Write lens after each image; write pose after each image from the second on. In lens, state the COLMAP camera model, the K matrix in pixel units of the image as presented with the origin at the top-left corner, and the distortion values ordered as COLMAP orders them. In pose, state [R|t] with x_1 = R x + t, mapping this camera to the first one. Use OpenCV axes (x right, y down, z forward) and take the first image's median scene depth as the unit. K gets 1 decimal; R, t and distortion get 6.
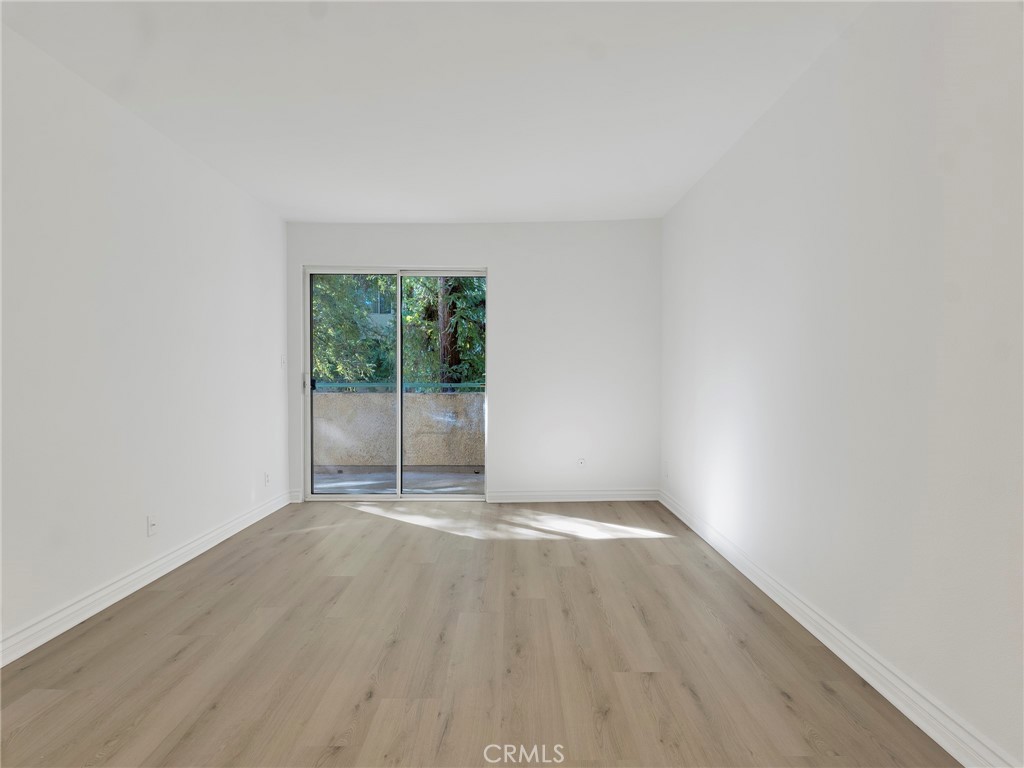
lens RADIAL K [[460.4, 0, 514.8], [0, 460.4, 380.6], [0, 0, 1]] dist [0.004771, 0.000934]
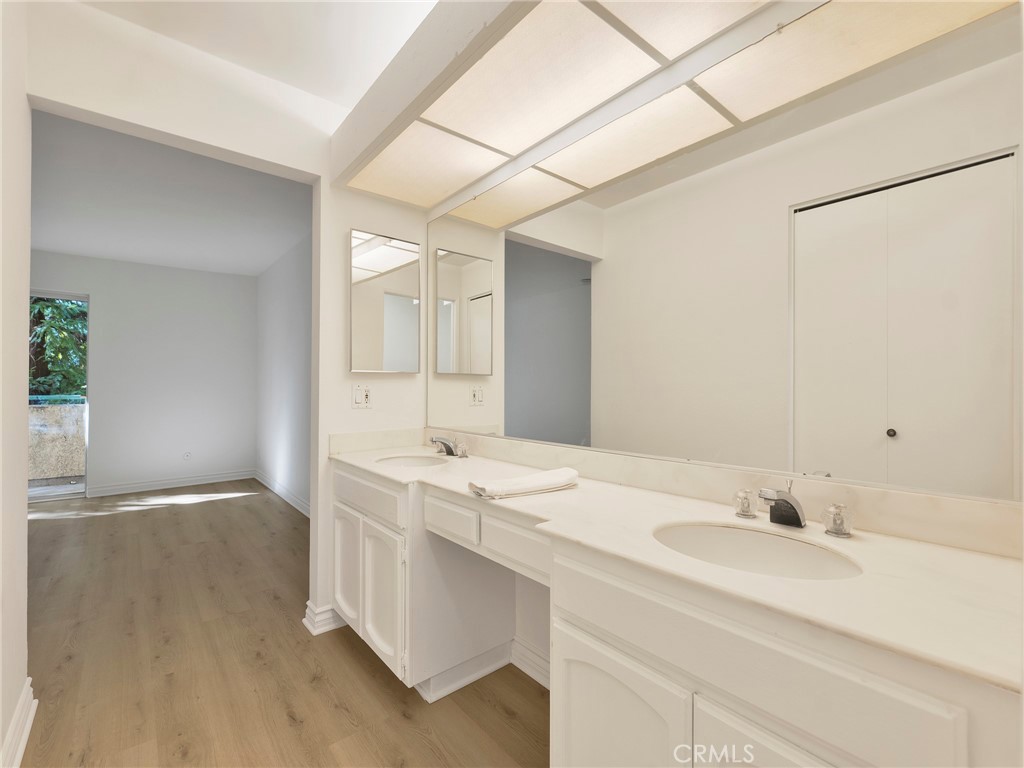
lens RADIAL K [[460.4, 0, 510.2], [0, 460.4, 385.2], [0, 0, 1]] dist [0.004771, 0.000934]
pose [[0.776107, 0.005205, 0.630580, 0.018854], [0.004824, 0.999888, -0.014191, 0.002614], [-0.630583, 0.014056, 0.775995, -0.363137]]
